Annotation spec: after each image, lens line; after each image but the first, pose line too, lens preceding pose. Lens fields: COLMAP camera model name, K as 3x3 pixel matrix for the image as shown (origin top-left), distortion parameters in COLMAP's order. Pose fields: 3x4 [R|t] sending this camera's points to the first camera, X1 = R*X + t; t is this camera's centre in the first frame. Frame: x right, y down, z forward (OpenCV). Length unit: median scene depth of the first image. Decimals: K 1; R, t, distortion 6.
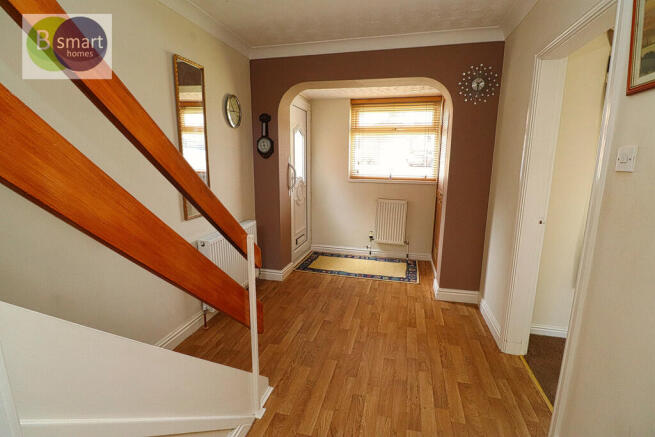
lens RADIAL K [[302.1, 0, 328.8], [0, 302.1, 217.6], [0, 0, 1]] dist [-0.000165, -0.000010]
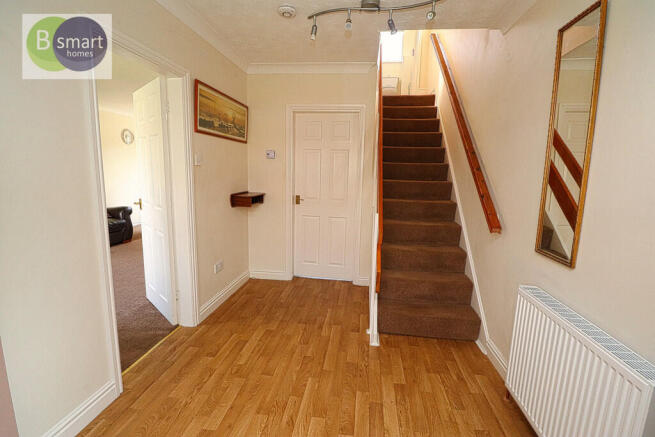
lens RADIAL K [[302.1, 0, 327.8], [0, 302.1, 218.8], [0, 0, 1]] dist [-0.000165, -0.000010]
pose [[-0.992275, -0.014979, -0.123152, 0.151318], [-0.056165, 0.939366, 0.338285, -0.337071], [0.110617, 0.342589, -0.932951, 1.893748]]
